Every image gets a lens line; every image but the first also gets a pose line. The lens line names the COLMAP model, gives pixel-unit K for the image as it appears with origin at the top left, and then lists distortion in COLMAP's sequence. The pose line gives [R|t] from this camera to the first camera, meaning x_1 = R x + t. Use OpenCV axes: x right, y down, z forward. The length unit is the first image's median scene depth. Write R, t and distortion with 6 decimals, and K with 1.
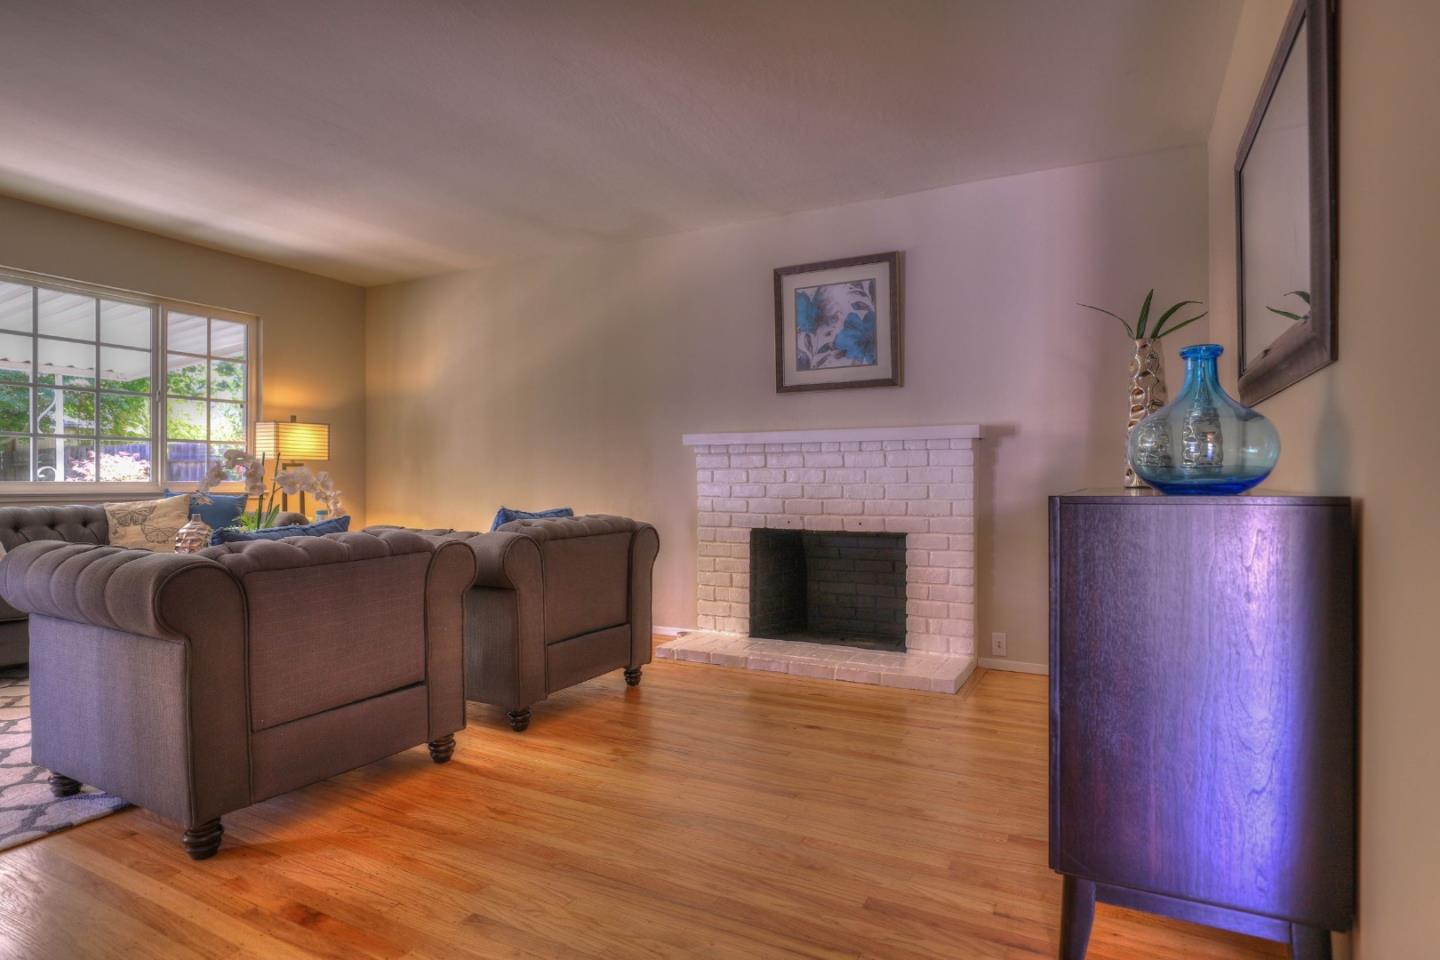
lens RADIAL K [[765.8, 0, 724.5], [0, 765.8, 476.2], [0, 0, 1]] dist [-0.022323, 0.010156]
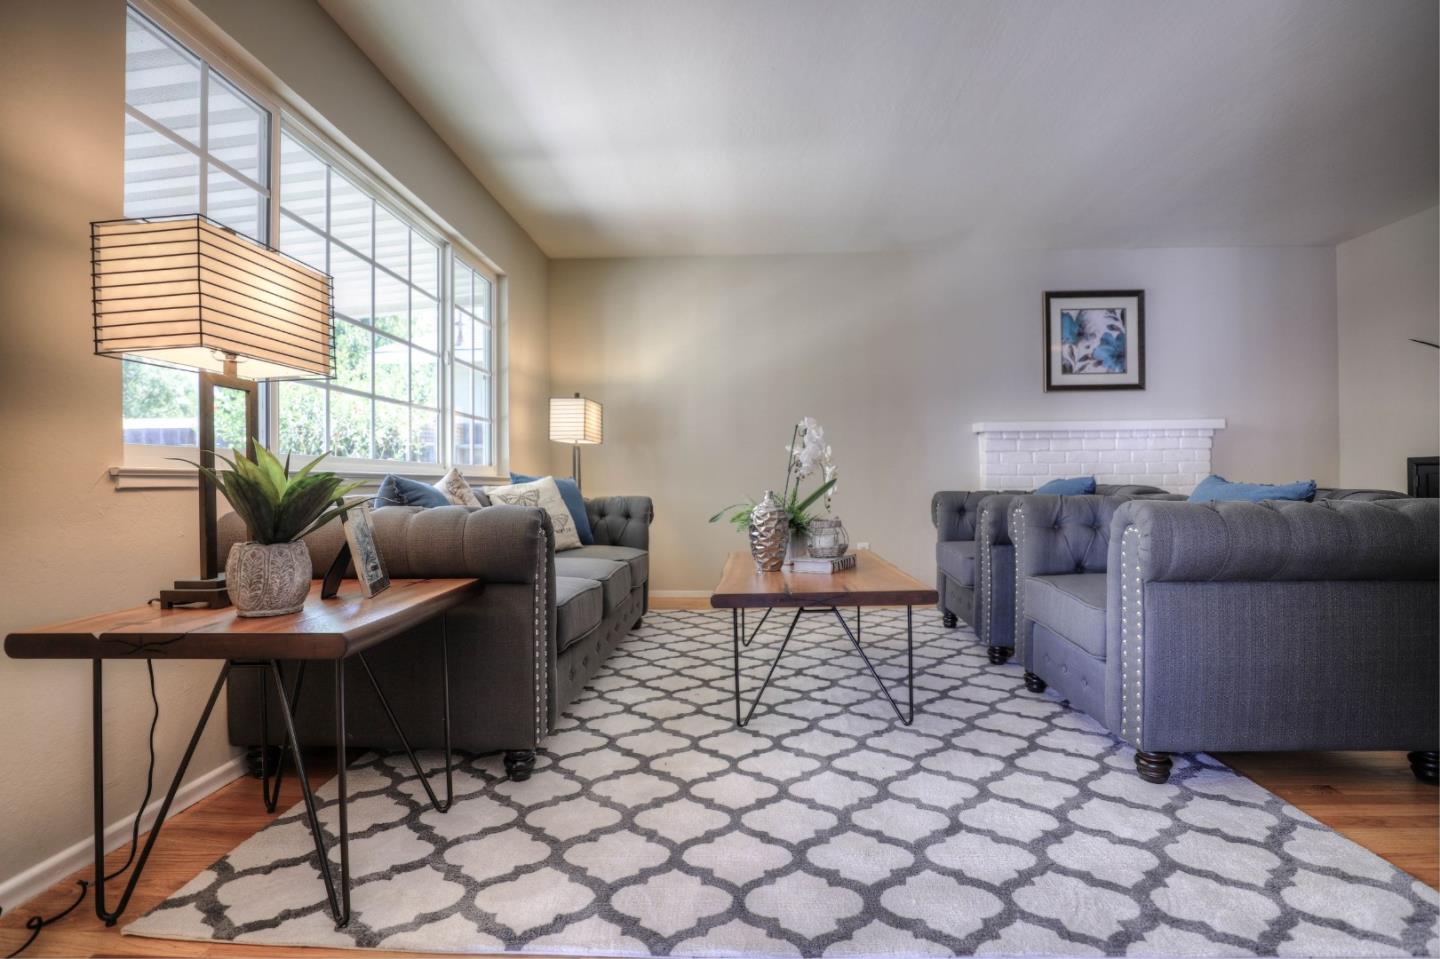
lens RADIAL K [[656.0, 0, 730.0], [0, 656.0, 469.7], [0, 0, 1]] dist [-0.001567, 0.000460]
pose [[0.897752, -0.005757, 0.440463, -0.992561], [0.008769, 0.999950, -0.004804, 0.024130], [-0.440413, 0.008175, 0.897758, 0.299594]]
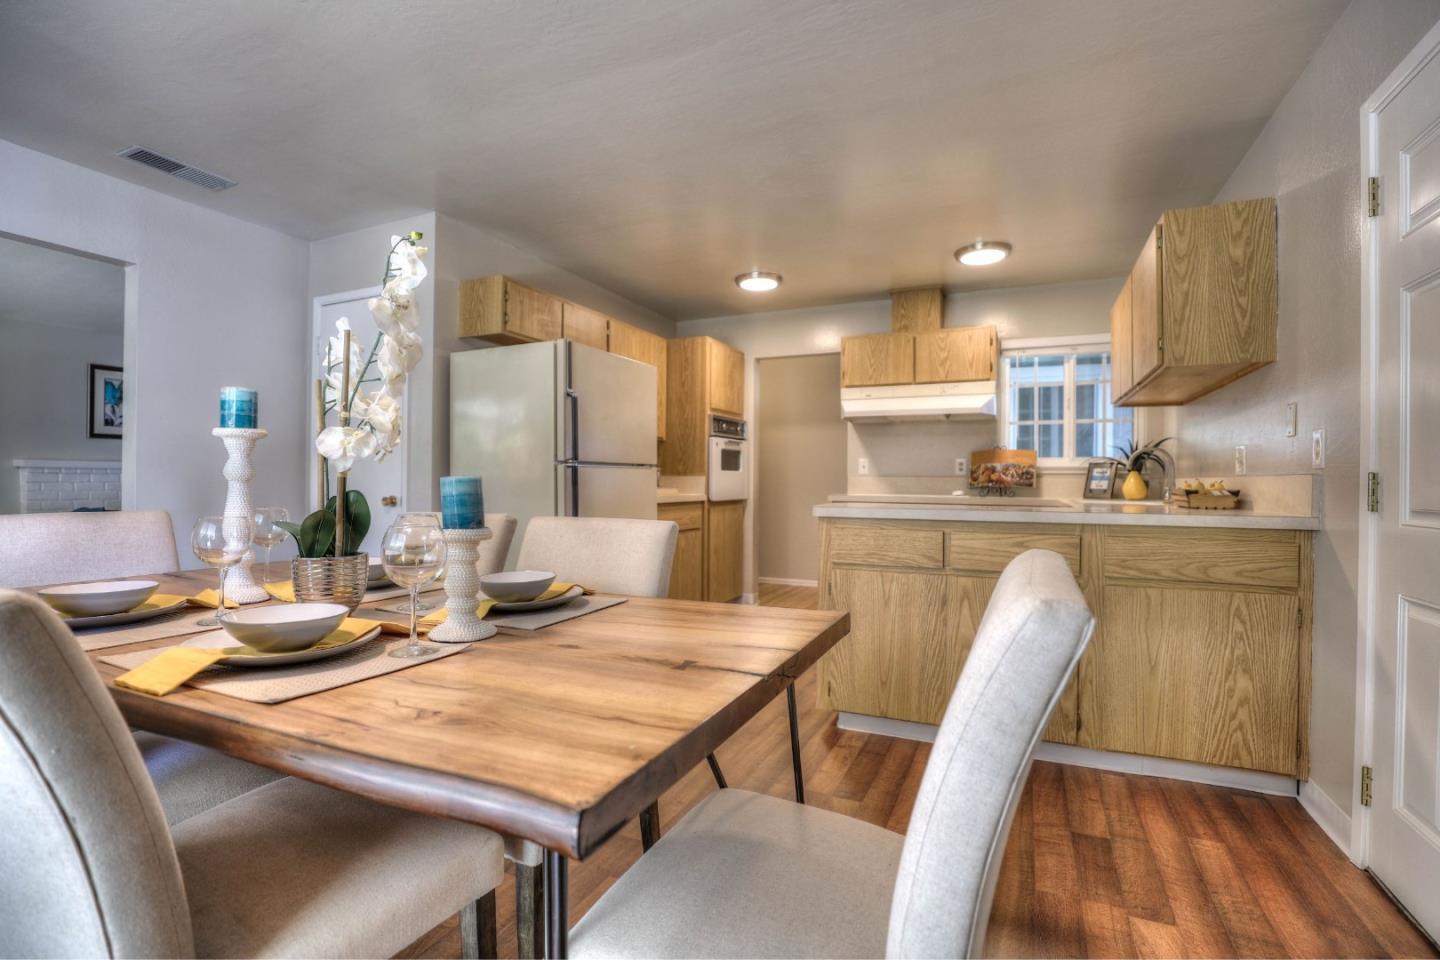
lens RADIAL K [[656.0, 0, 721.3], [0, 656.0, 478.2], [0, 0, 1]] dist [-0.001567, 0.000460]
pose [[-0.054428, -0.000402, 0.998518, -1.658034], [-0.014820, 0.999890, -0.000405, -0.043630], [-0.998408, -0.014820, -0.054428, -0.365212]]
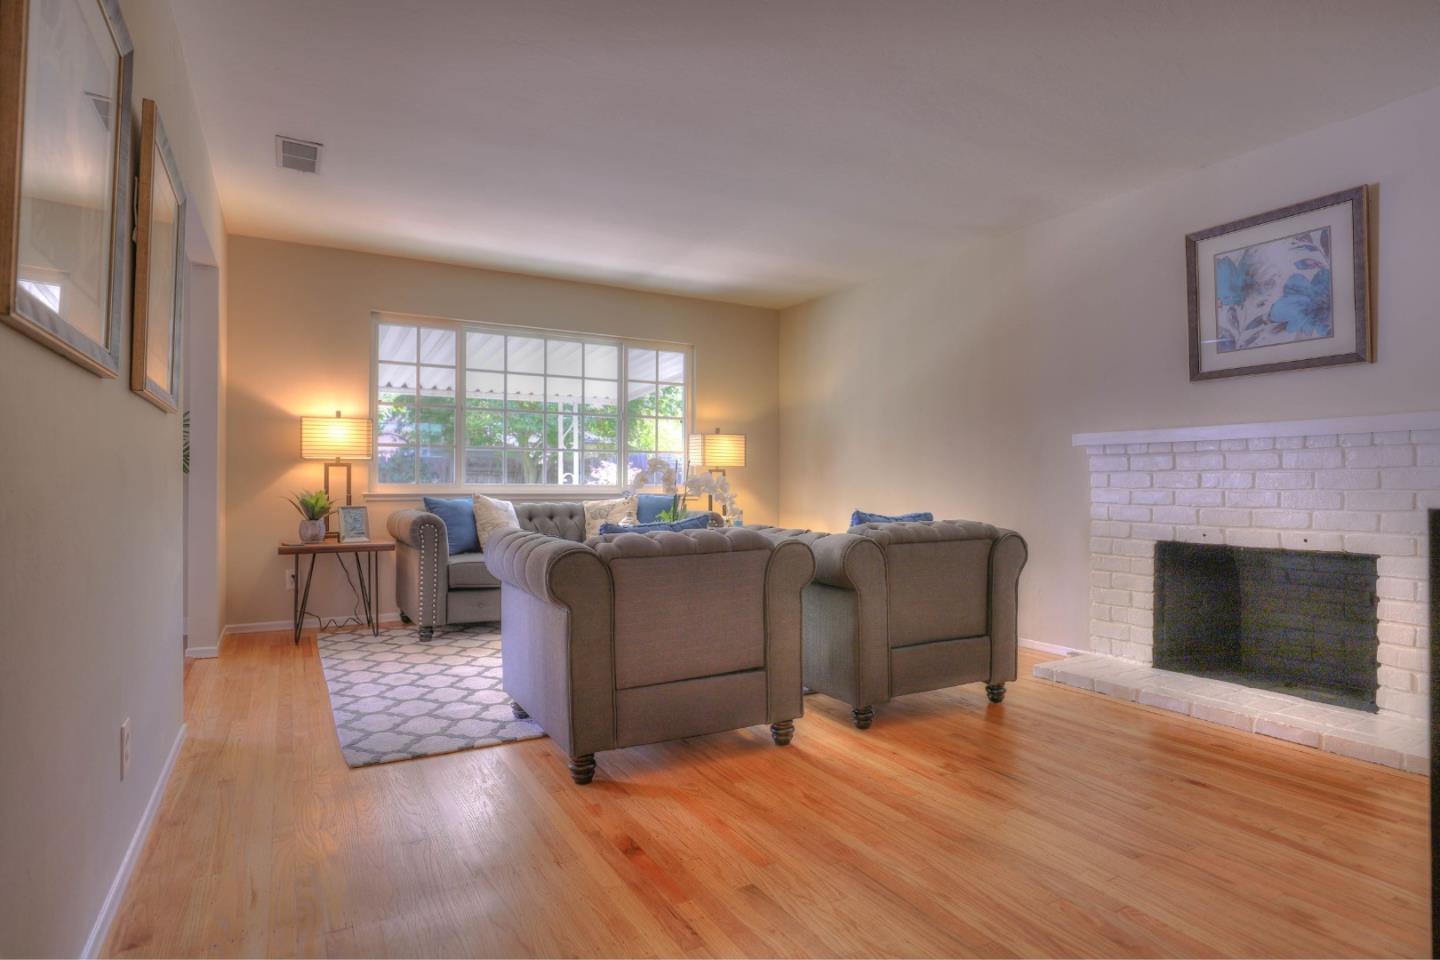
lens RADIAL K [[765.8, 0, 730.2], [0, 765.8, 476.0], [0, 0, 1]] dist [-0.022323, 0.010156]
pose [[0.848141, -0.003319, -0.529760, 0.092856], [0.000499, 0.999985, -0.005466, -0.000322], [0.529770, 0.004372, 0.848130, 0.024954]]
